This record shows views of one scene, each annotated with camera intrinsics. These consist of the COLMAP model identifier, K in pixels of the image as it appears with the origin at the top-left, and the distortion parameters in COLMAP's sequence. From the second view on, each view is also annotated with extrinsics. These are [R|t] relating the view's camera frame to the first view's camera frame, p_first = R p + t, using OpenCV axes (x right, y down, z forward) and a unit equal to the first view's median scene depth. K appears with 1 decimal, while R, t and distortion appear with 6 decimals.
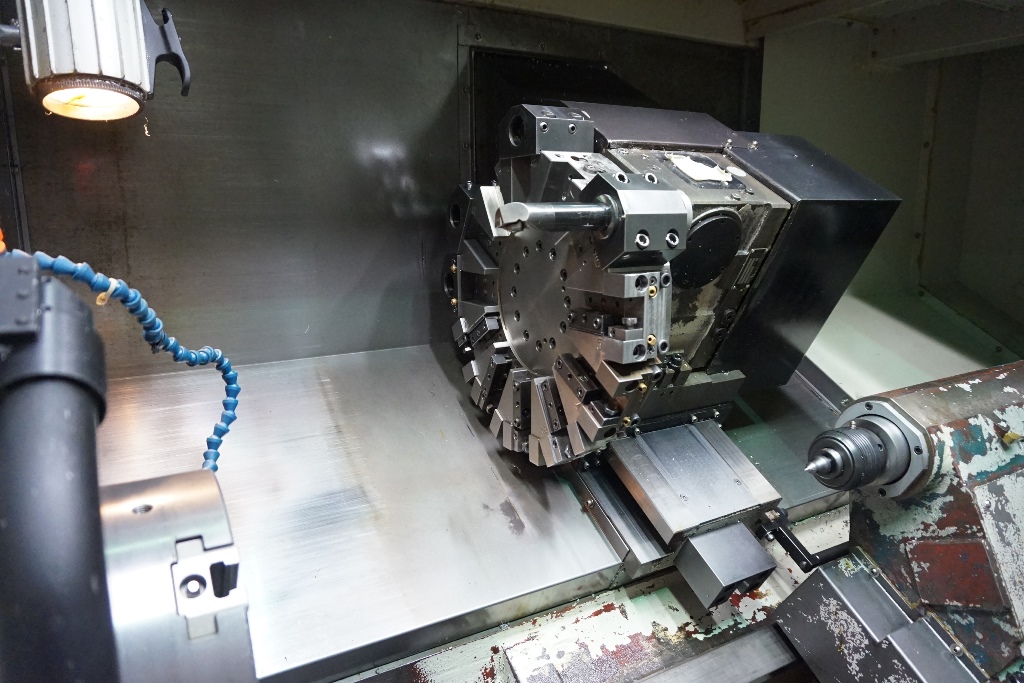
lens RADIAL K [[692.4, 0, 504.2], [0, 692.4, 343.8], [0, 0, 1]] dist [-0.047901, 0.035273]
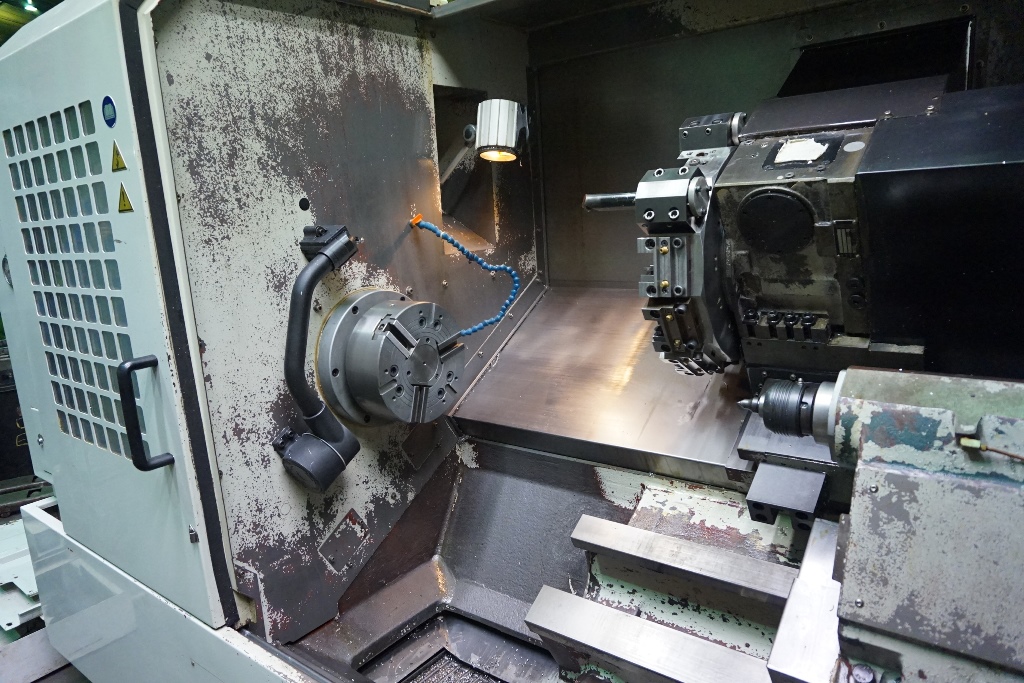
lens RADIAL K [[692.4, 0, 506.3], [0, 692.4, 340.9], [0, 0, 1]] dist [-0.047901, 0.035273]
pose [[0.373927, 0.164747, -0.912708, 1.209080], [-0.113641, 0.984820, 0.131206, -0.034492], [0.920469, 0.054660, 0.386973, 0.118010]]
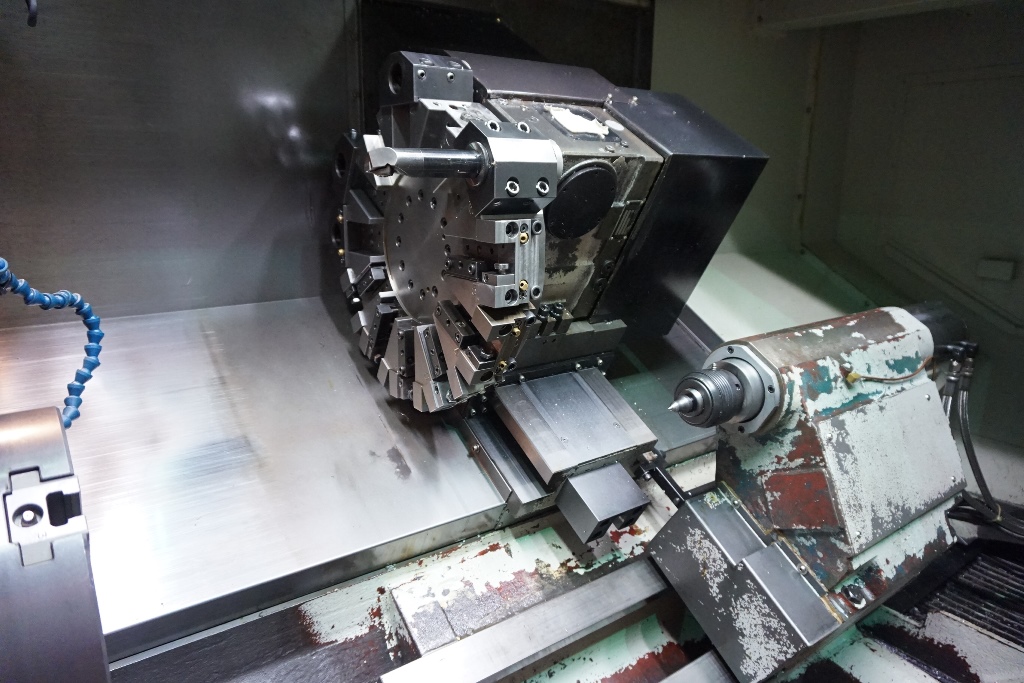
lens RADIAL K [[692.4, 0, 504.9], [0, 692.4, 344.6], [0, 0, 1]] dist [-0.047901, 0.035273]
pose [[0.993176, -0.008842, 0.116288, 0.053905], [0.002546, 0.998528, 0.054173, 0.022284], [-0.116595, -0.053508, 0.991737, -0.025080]]
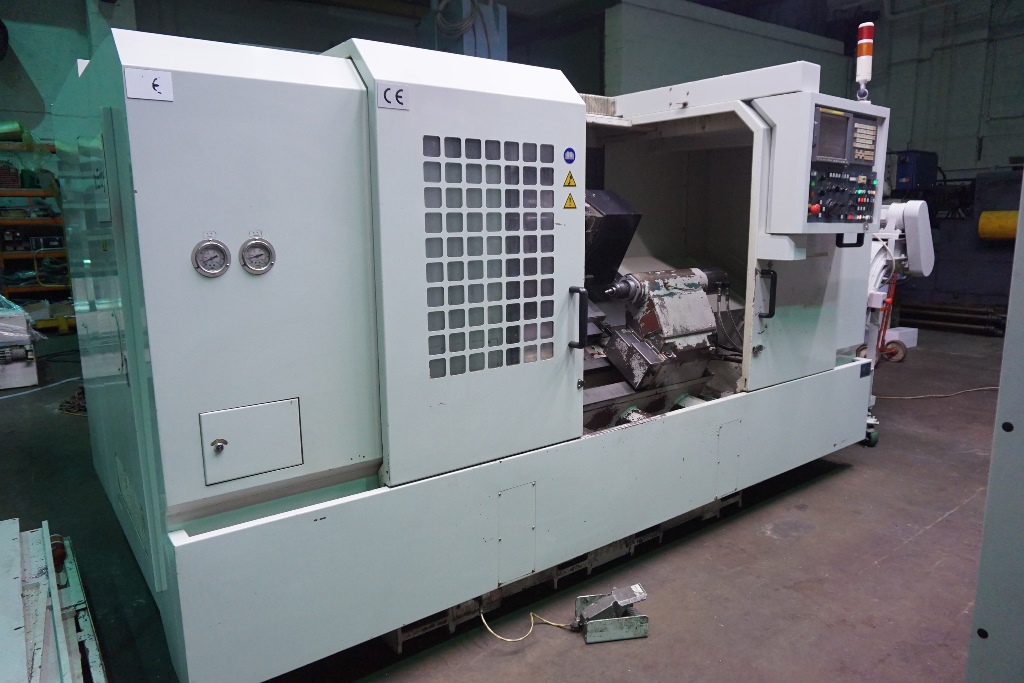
lens RADIAL K [[692.4, 0, 512.3], [0, 692.4, 347.5], [0, 0, 1]] dist [-0.047901, 0.035273]
pose [[0.990626, -0.023738, 0.134524, -0.438317], [0.024242, 0.999704, -0.002106, 0.399885], [-0.134434, 0.005347, 0.990908, -2.090020]]
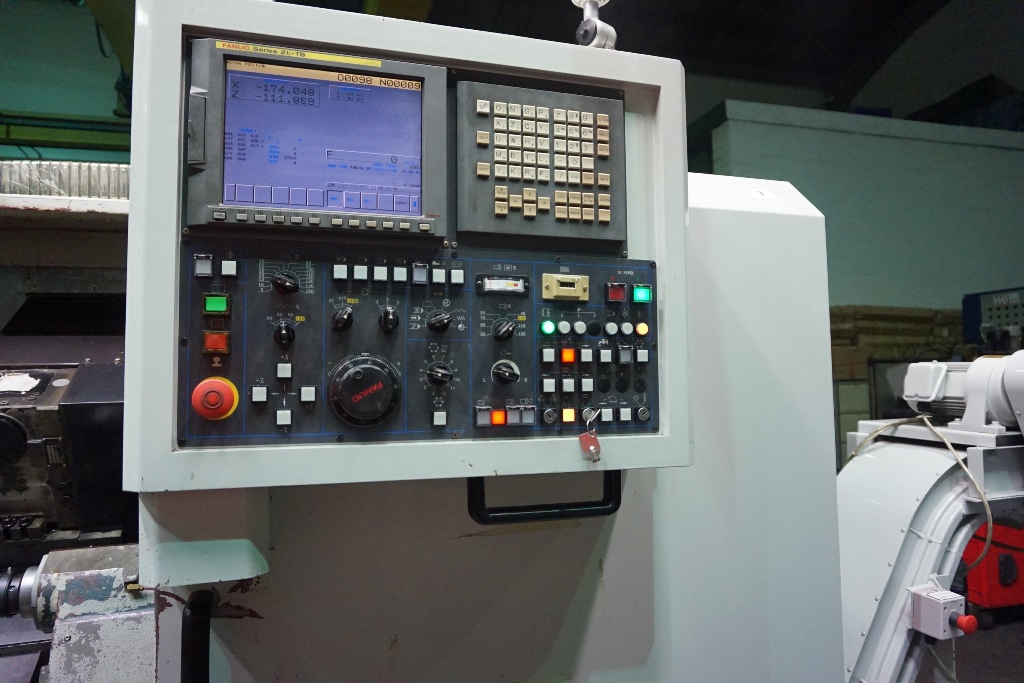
lens RADIAL K [[692.4, 0, 510.1], [0, 692.4, 351.2], [0, 0, 1]] dist [-0.047901, 0.035273]
pose [[0.977949, -0.021456, -0.207738, 1.608112], [-0.026598, 0.973813, -0.225790, -0.023663], [0.207142, 0.226337, 0.951769, -0.163814]]
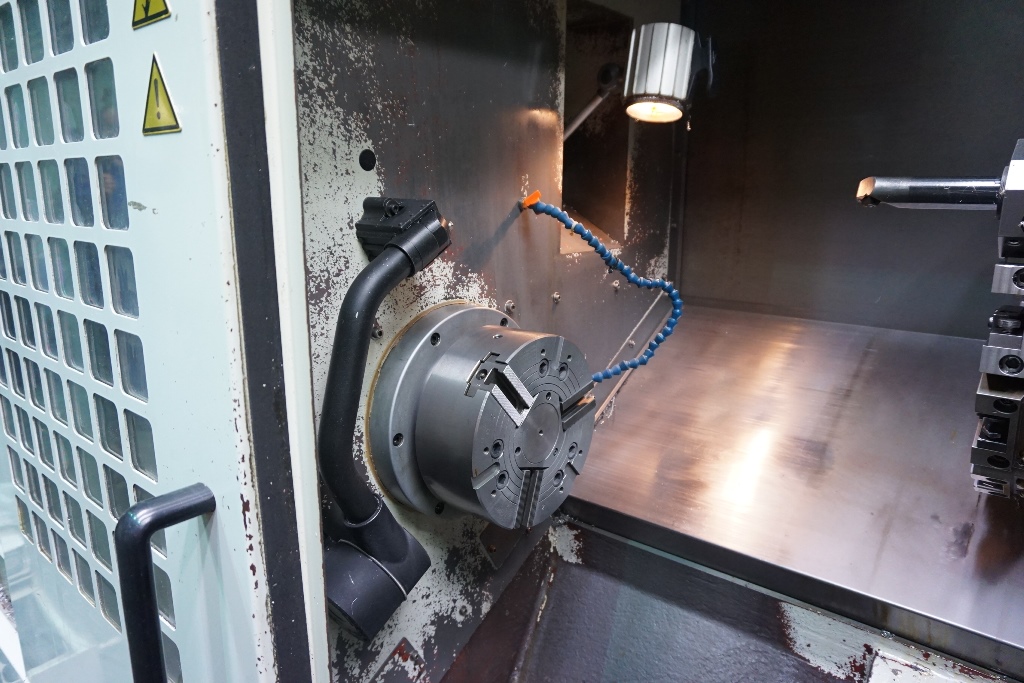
lens RADIAL K [[692.4, 0, 508.1], [0, 692.4, 343.1], [0, 0, 1]] dist [-0.047901, 0.035273]
pose [[0.341025, 0.213926, -0.915389, 0.593689], [-0.182147, 0.970345, 0.158910, -0.026180], [0.922239, 0.112543, 0.369878, 0.139924]]
